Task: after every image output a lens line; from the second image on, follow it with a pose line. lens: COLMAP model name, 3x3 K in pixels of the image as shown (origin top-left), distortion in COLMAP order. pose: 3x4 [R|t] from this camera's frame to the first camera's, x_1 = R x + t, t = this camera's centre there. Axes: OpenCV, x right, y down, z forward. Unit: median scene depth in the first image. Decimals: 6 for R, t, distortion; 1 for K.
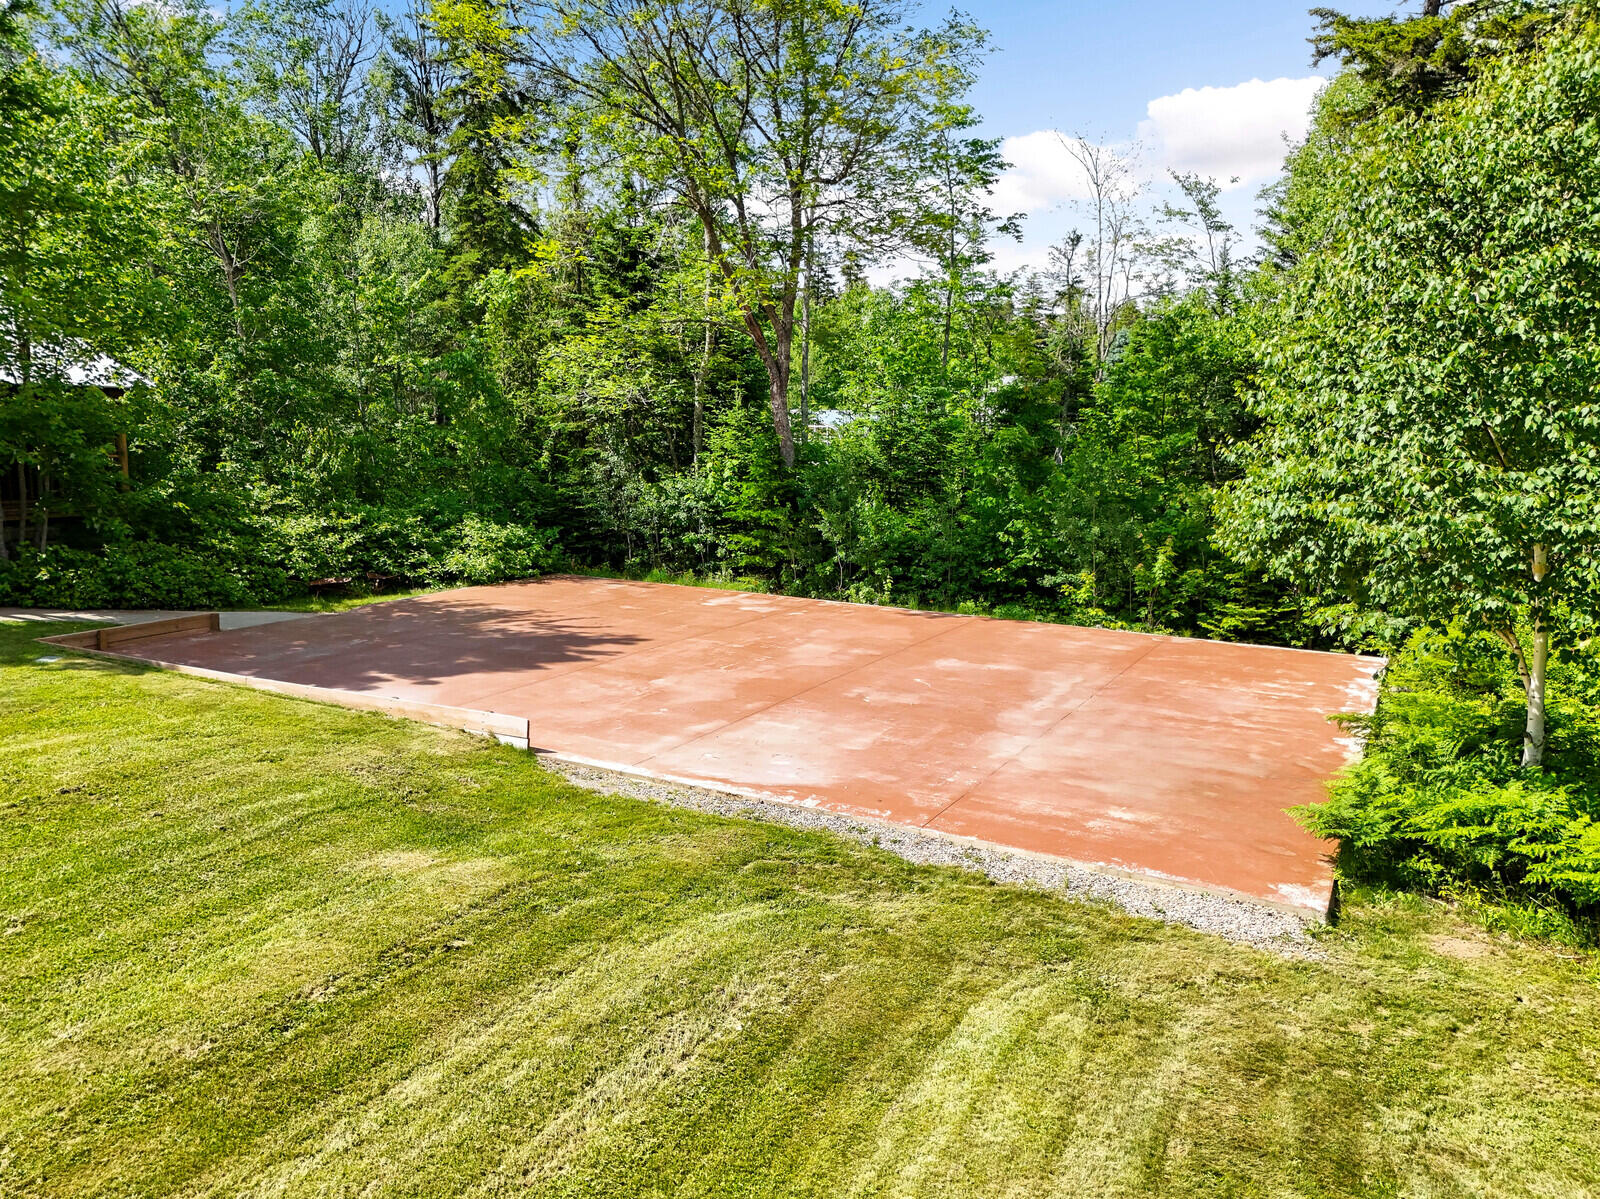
lens RADIAL K [[1261.7, 0, 791.7], [0, 1261.7, 570.8], [0, 0, 1]] dist [0.100815, -0.004065]
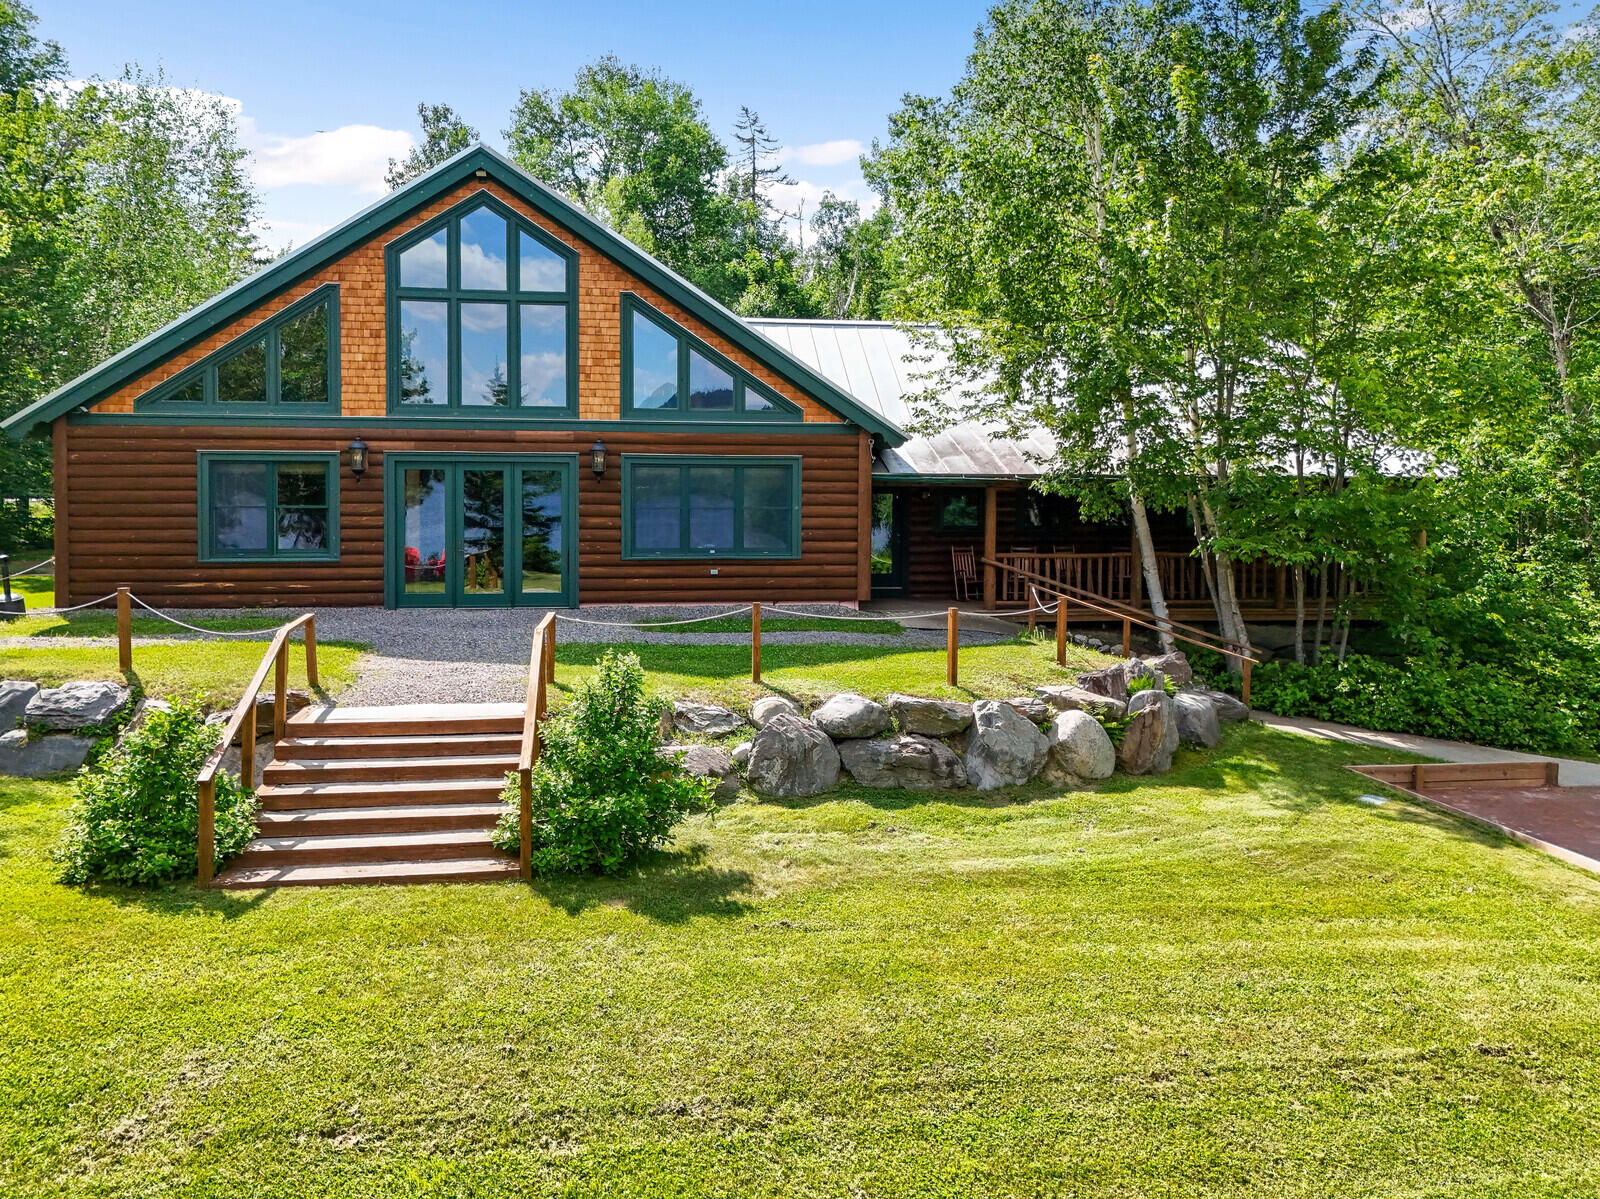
lens RADIAL K [[1261.7, 0, 791.7], [0, 1261.7, 570.8], [0, 0, 1]] dist [0.100815, -0.004065]
pose [[0.645125, 0.046969, -0.762632, -0.140084], [-0.099177, 0.994812, -0.022628, -0.017589], [0.757613, 0.090234, 0.646436, 0.123596]]
